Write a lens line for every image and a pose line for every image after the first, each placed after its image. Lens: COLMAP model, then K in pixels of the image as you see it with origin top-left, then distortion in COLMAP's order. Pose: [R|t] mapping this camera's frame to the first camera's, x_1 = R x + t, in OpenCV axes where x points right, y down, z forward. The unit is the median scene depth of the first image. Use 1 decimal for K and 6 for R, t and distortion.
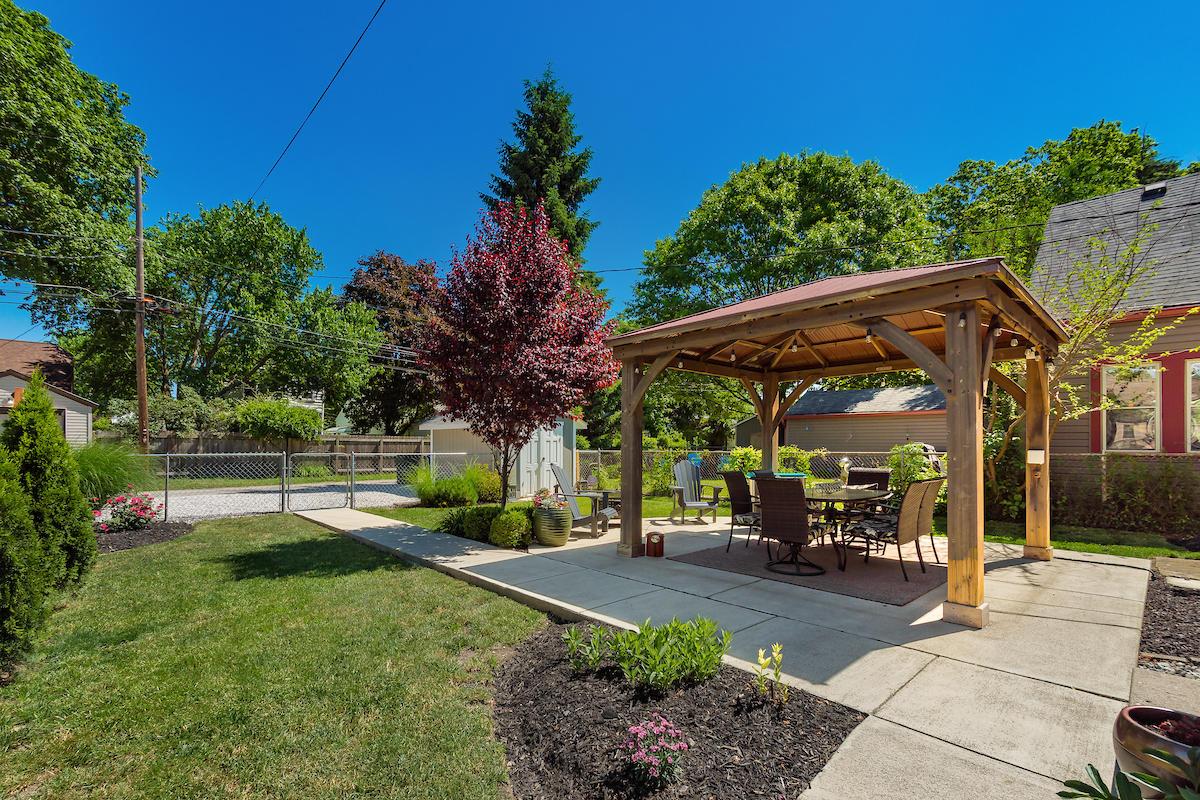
lens RADIAL K [[541.3, 0, 584.3], [0, 541.3, 449.1], [0, 0, 1]] dist [0.001517, 0.000070]
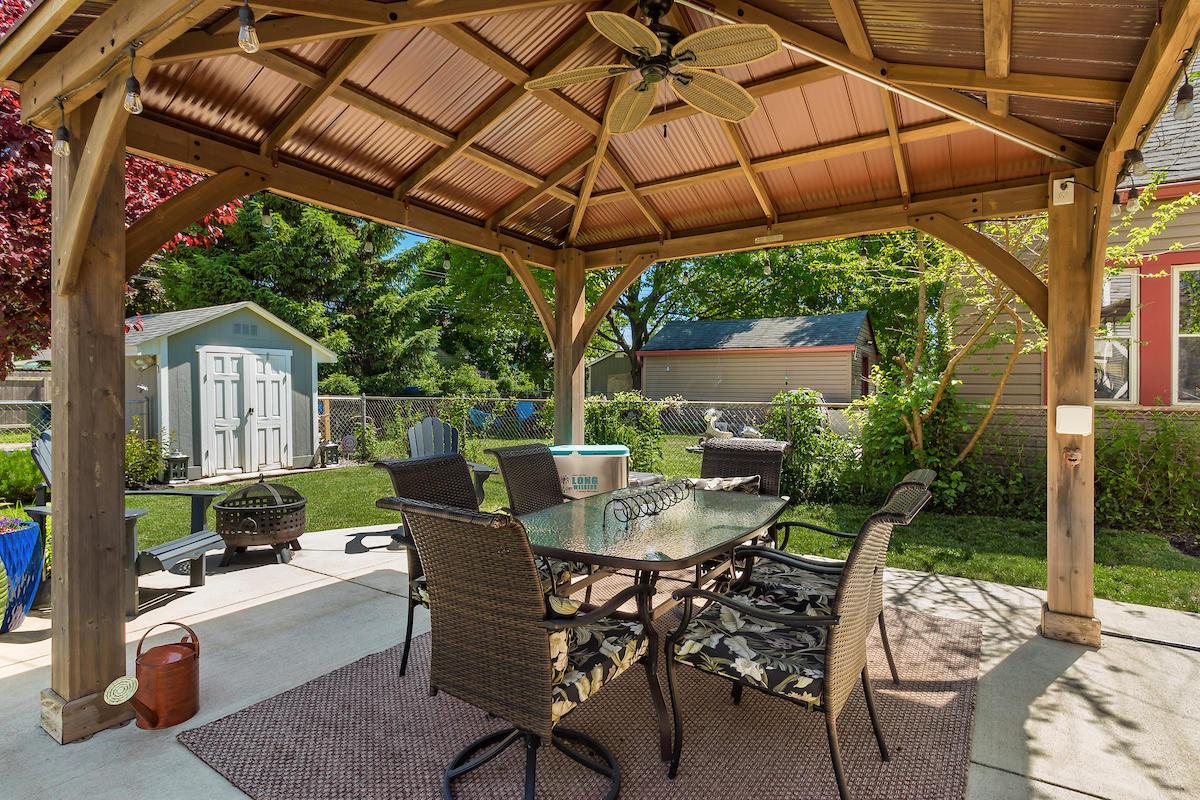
lens RADIAL K [[618.6, 0, 600.3], [0, 618.6, 383.5], [0, 0, 1]] dist [0.001146, 0.000277]
pose [[0.966410, 0.008023, 0.256880, 0.160824], [-0.003840, 0.999852, -0.016781, -0.002999], [-0.256976, 0.015231, 0.966298, 0.307024]]
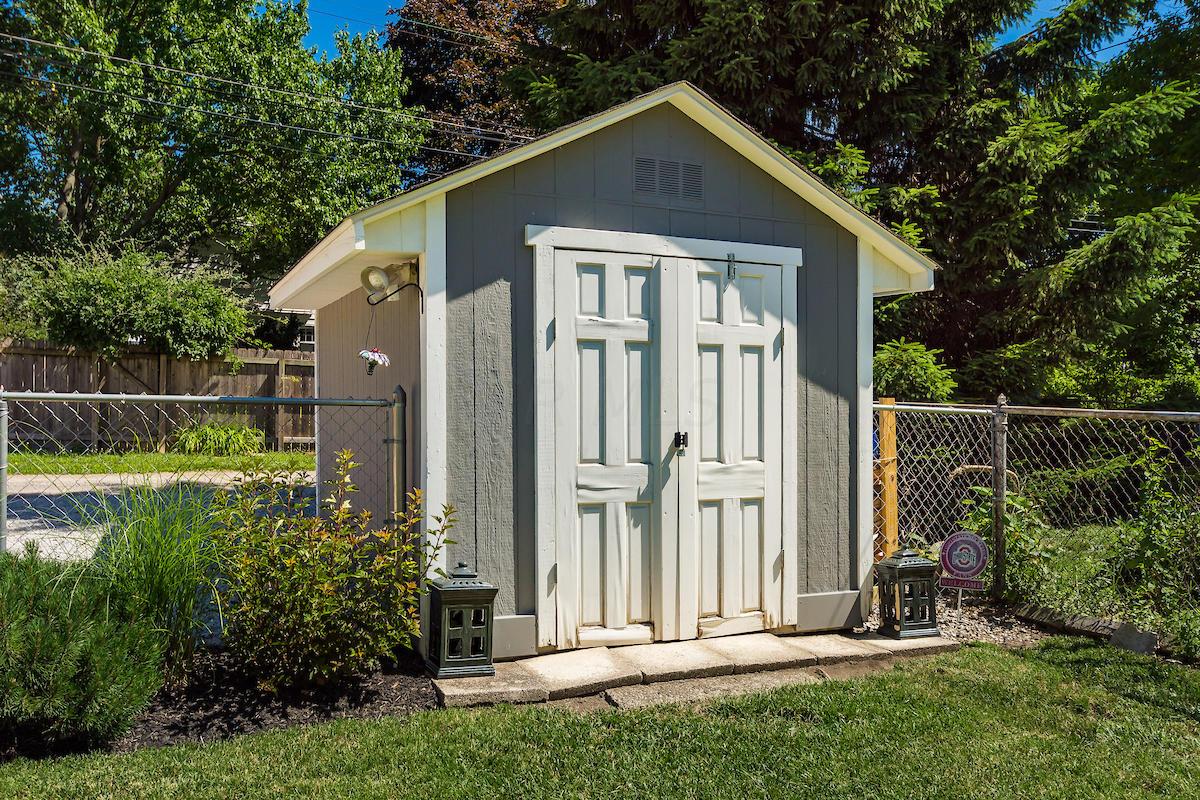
lens RADIAL K [[938.4, 0, 600.0], [0, 938.4, 400.0], [0, 0, 1]] dist [-0.010529, -0.009466]
pose [[0.934603, 0.024871, -0.354822, 0.016742], [-0.025339, 0.999673, 0.003330, 0.004413], [0.354789, 0.005879, 0.934928, 0.900851]]
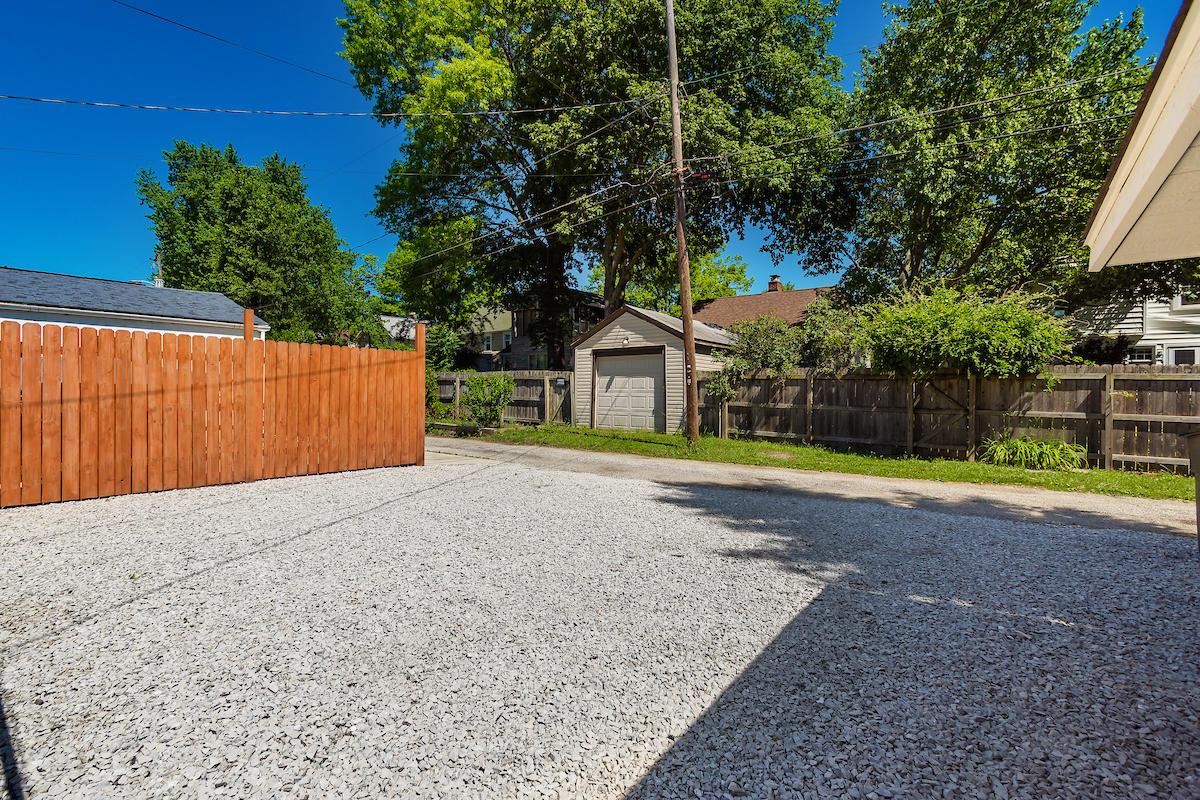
lens RADIAL K [[529.1, 0, 599.1], [0, 529.1, 404.0], [0, 0, 1]] dist [0.000272, -0.000288]
pose [[0.112128, 0.019569, -0.993501, -0.256636], [-0.013000, 0.999749, 0.018225, -0.000524], [0.993609, 0.010872, 0.112354, 1.232325]]
